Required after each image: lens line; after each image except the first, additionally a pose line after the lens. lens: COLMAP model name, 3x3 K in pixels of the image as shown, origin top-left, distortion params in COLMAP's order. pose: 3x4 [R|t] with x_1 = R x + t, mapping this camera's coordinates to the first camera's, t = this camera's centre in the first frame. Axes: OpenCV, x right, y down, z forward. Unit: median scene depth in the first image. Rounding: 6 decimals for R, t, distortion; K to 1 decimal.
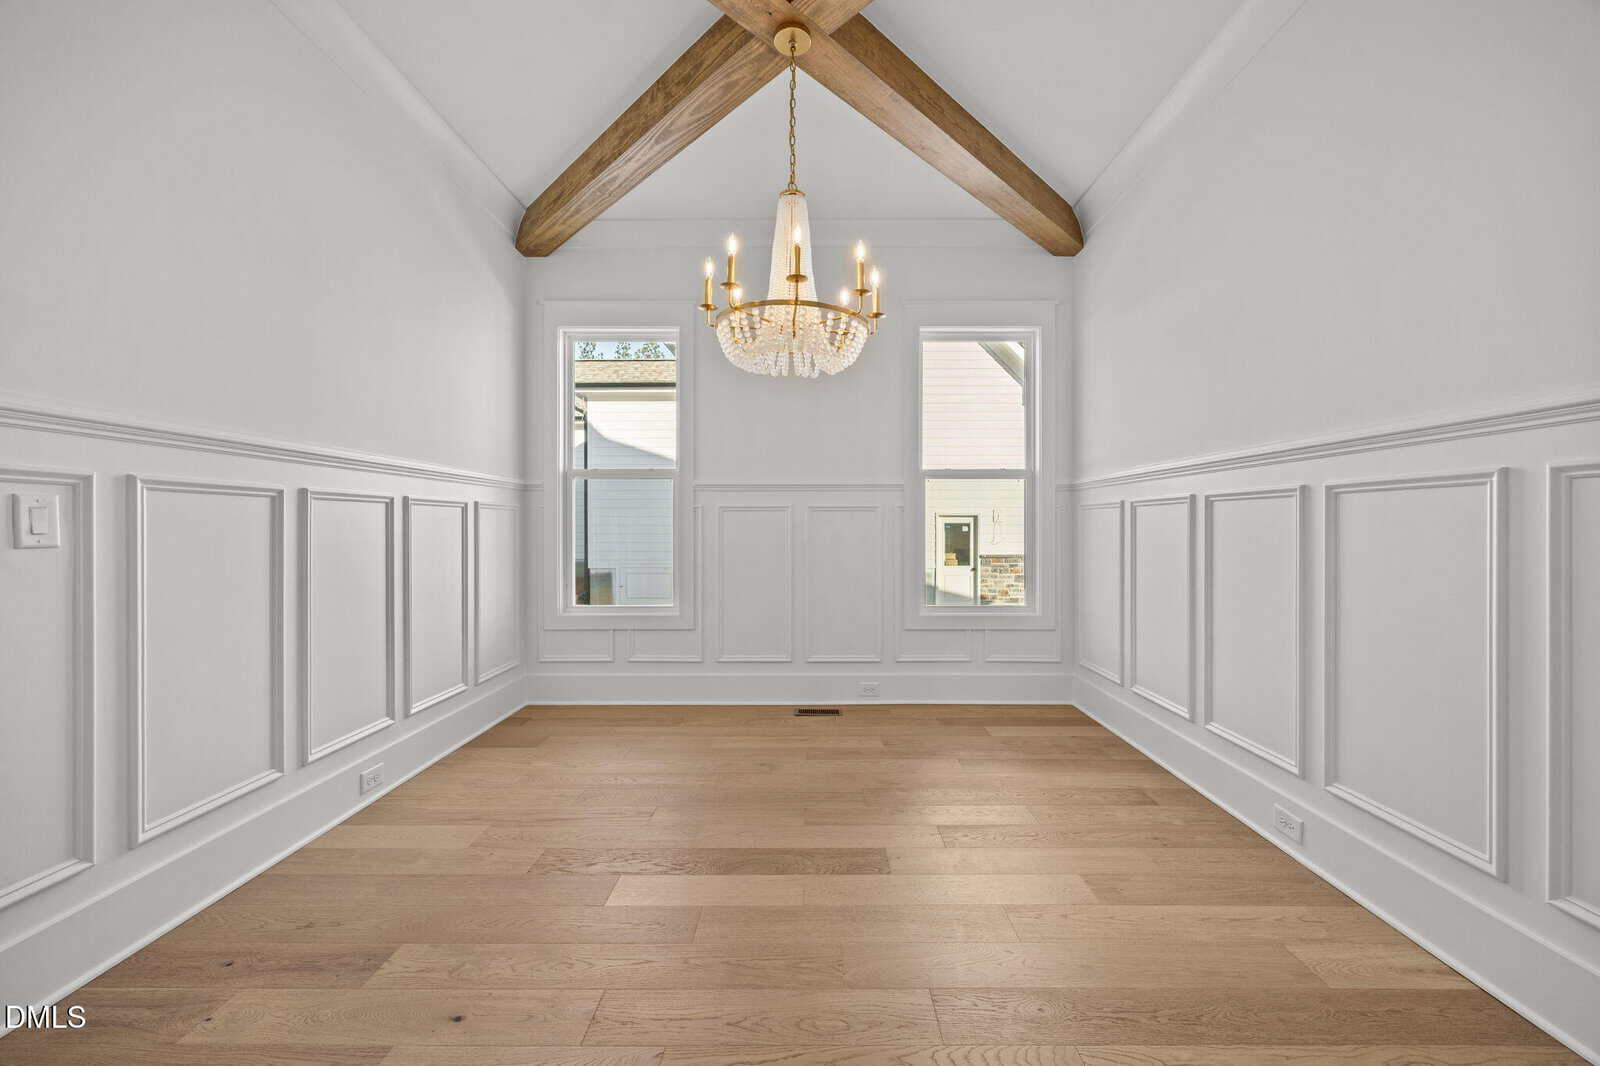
lens RADIAL K [[638.8, 0, 804.8], [0, 638.8, 529.8], [0, 0, 1]] dist [-0.002997, -0.000079]
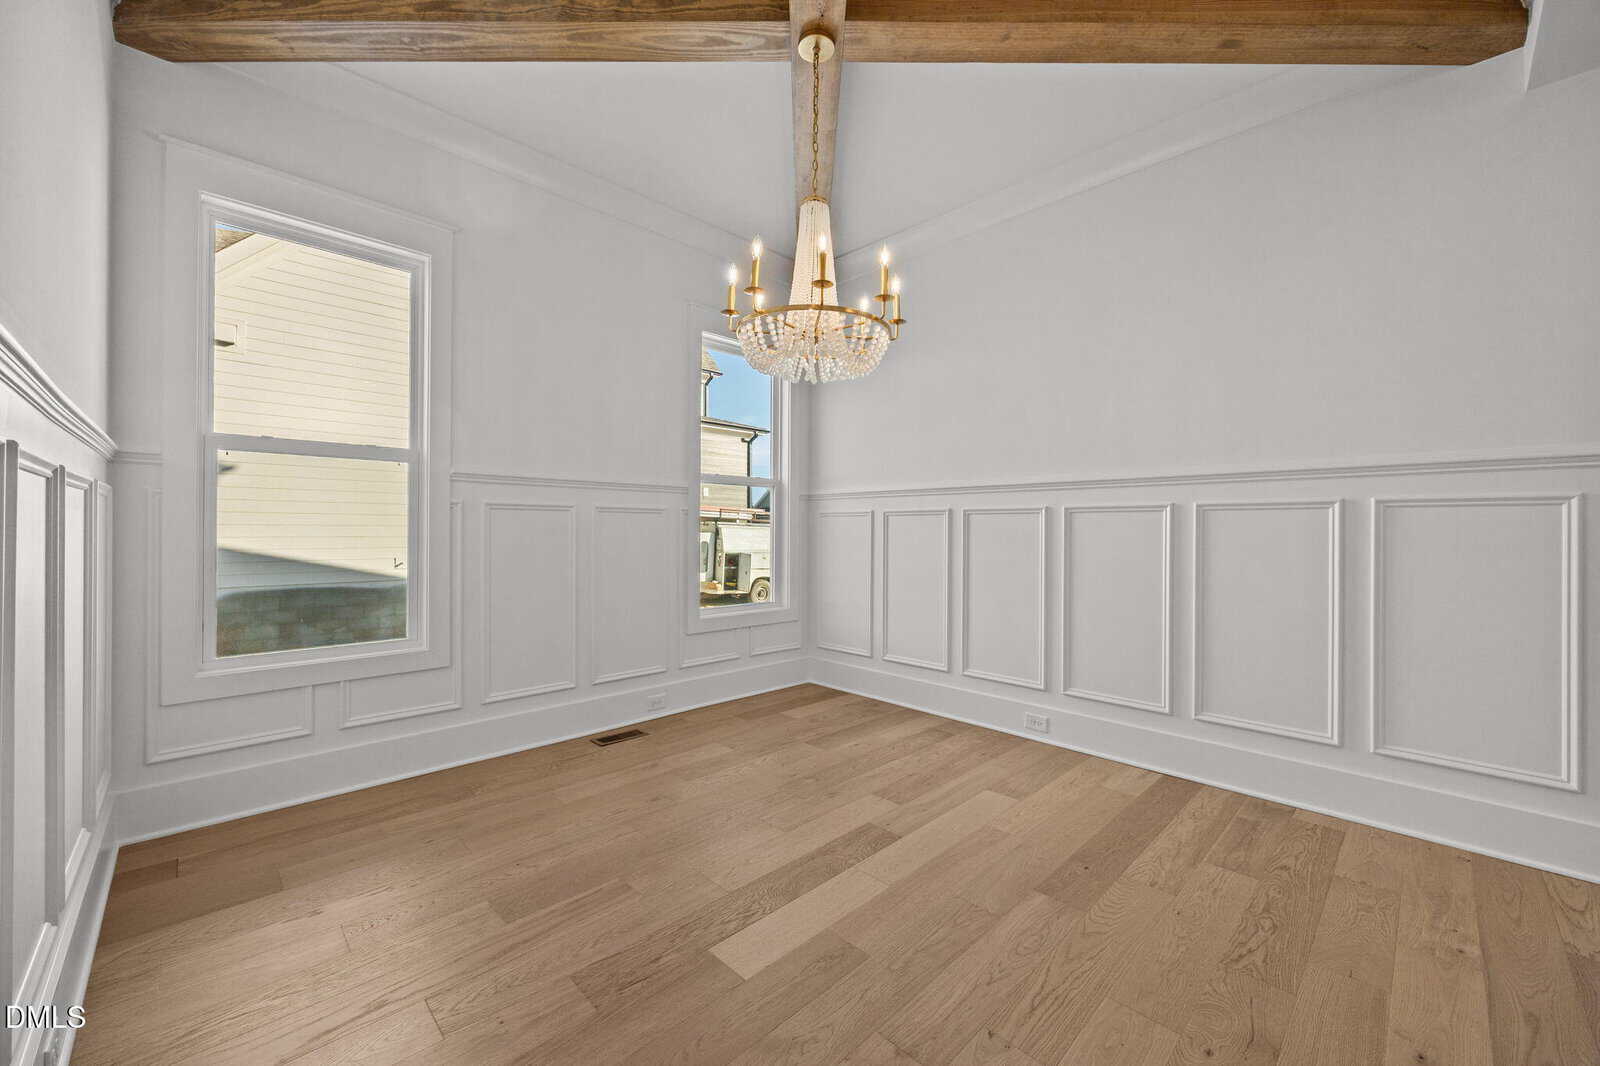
lens RADIAL K [[638.8, 0, 830.6], [0, 638.8, 532.2], [0, 0, 1]] dist [-0.002997, -0.000079]
pose [[0.684508, 0.002919, 0.728999, -0.673671], [-0.002833, 0.999995, -0.001344, -0.002099], [-0.728999, -0.001145, 0.684513, 0.270953]]
